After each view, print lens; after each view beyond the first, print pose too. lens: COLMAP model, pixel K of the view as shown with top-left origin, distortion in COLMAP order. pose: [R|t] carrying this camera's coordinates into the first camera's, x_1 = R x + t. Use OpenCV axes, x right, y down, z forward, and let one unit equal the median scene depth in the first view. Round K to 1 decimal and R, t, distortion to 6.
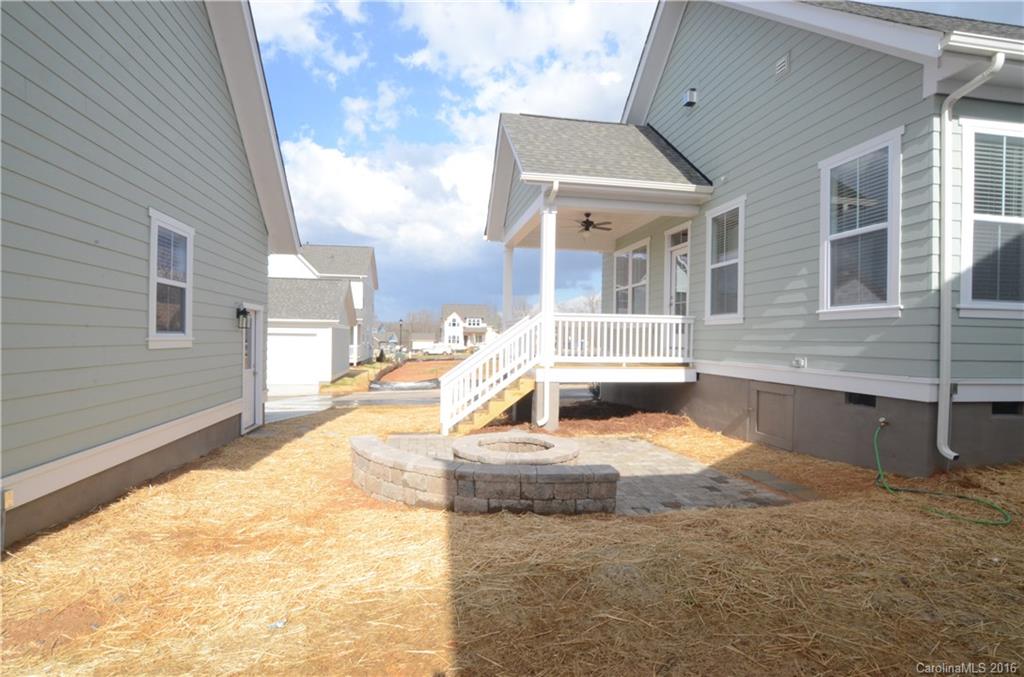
lens RADIAL K [[493.5, 0, 511.6], [0, 493.5, 340.0], [0, 0, 1]] dist [-0.020533, -0.000137]
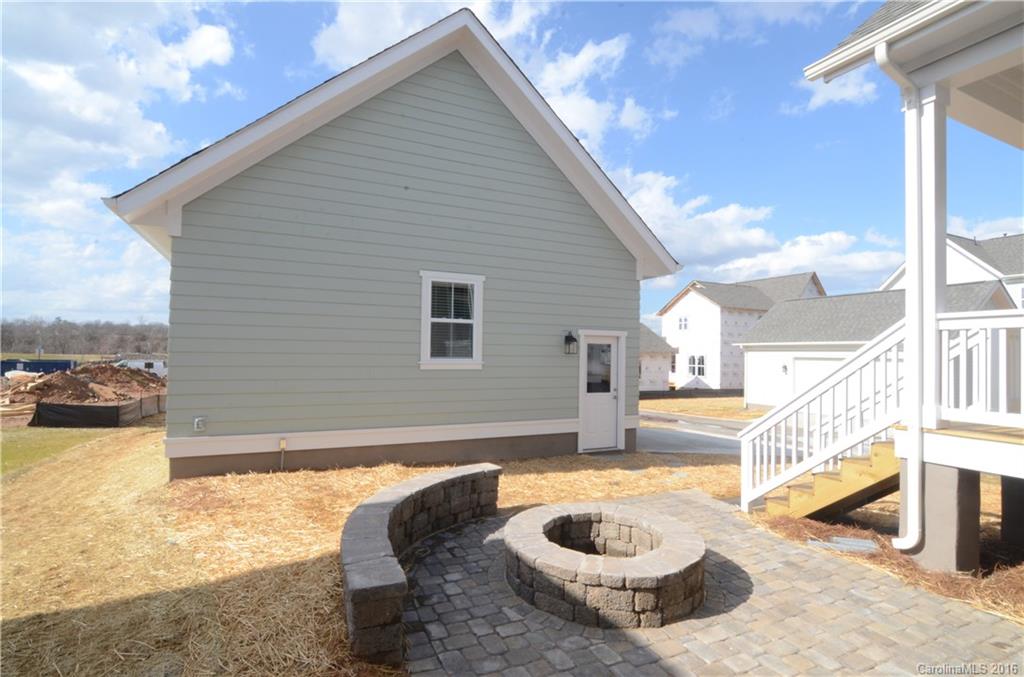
lens RADIAL K [[493.5, 0, 514.2], [0, 493.5, 343.2], [0, 0, 1]] dist [-0.020533, -0.000137]
pose [[0.279866, -0.031425, -0.959525, 0.524075], [-0.014983, 0.999199, -0.037095, -0.005205], [0.959922, 0.024758, 0.279171, 0.629395]]
